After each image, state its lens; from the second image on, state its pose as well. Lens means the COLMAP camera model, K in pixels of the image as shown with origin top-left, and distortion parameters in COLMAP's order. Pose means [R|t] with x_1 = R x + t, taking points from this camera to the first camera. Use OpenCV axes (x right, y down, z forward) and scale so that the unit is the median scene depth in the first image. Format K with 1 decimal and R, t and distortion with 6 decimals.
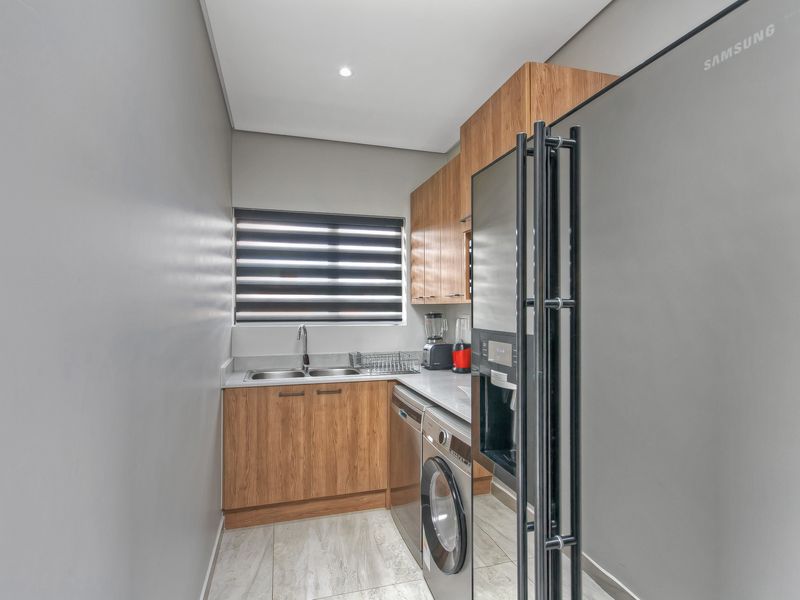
lens RADIAL K [[430.9, 0, 401.8], [0, 430.9, 300.5], [0, 0, 1]] dist [0.017579, 0.002289]
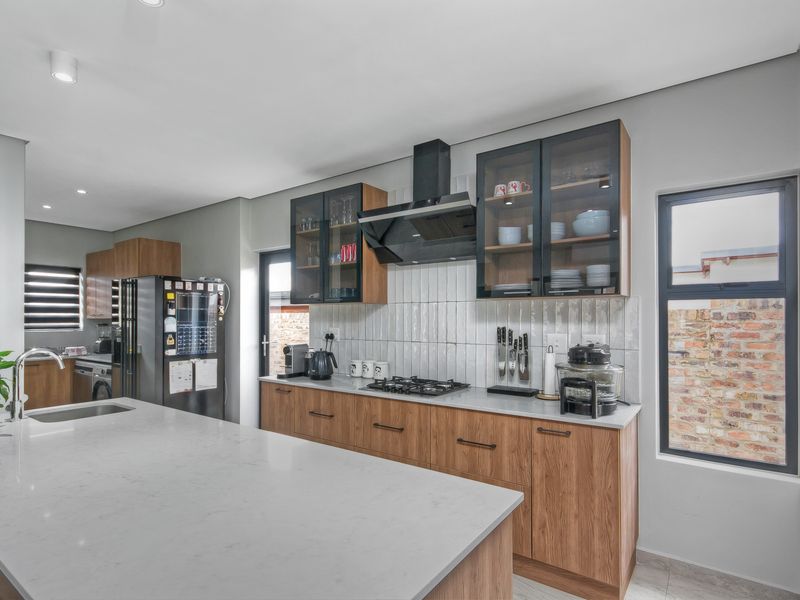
lens RADIAL K [[430.9, 0, 403.1], [0, 430.9, 315.6], [0, 0, 1]] dist [0.017579, 0.002289]
pose [[0.791448, 0.002983, 0.611230, -0.039041], [-0.000599, 0.999991, -0.004103, 0.003932], [-0.611237, 0.002881, 0.791443, -1.147410]]
